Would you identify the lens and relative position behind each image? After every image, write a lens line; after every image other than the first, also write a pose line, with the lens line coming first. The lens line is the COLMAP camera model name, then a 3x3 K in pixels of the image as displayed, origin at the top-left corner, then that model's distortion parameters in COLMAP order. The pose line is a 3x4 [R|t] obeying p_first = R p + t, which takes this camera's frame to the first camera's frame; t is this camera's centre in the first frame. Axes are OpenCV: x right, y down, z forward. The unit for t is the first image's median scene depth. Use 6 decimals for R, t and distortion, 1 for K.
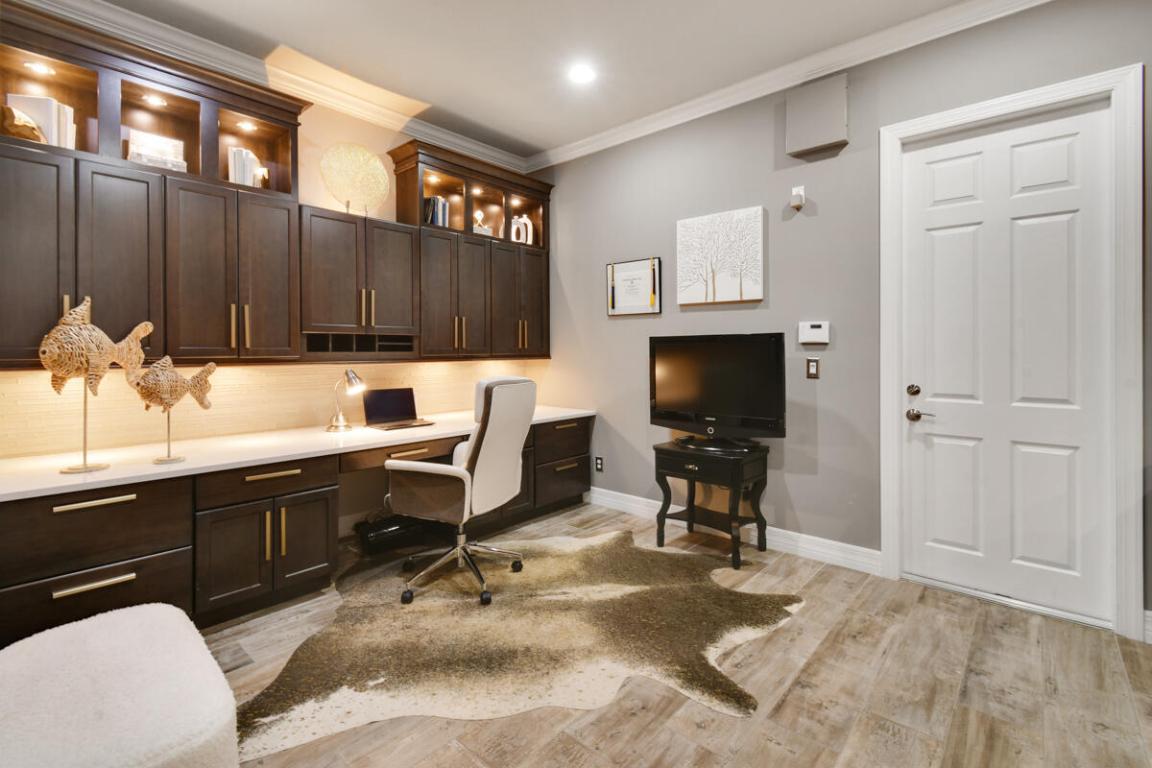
lens RADIAL K [[520.7, 0, 591.5], [0, 520.7, 358.0], [0, 0, 1]] dist [-0.000733, -0.003102]
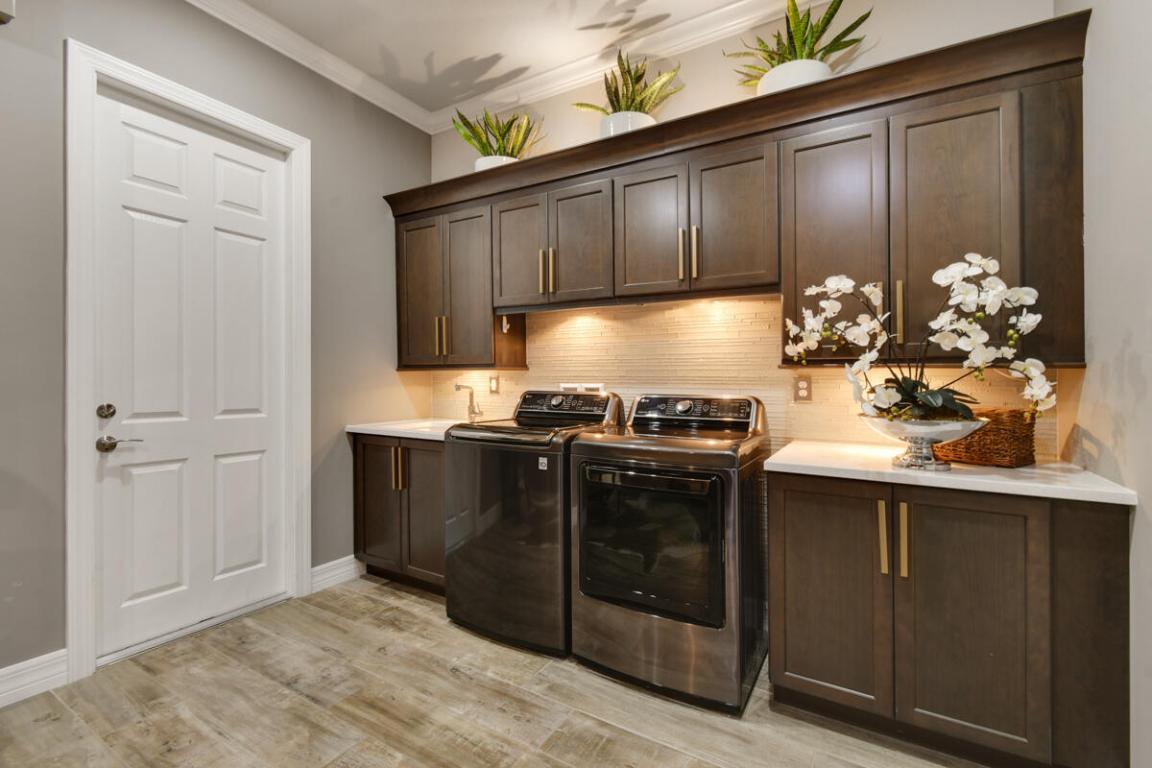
lens RADIAL K [[520.7, 0, 575.7], [0, 520.7, 377.0], [0, 0, 1]] dist [-0.000733, -0.003102]
pose [[-0.174814, 0.006076, 0.984583, -0.279357], [0.006943, 0.999964, -0.004938, 0.022692], [-0.984577, 0.005973, -0.174850, 0.519465]]
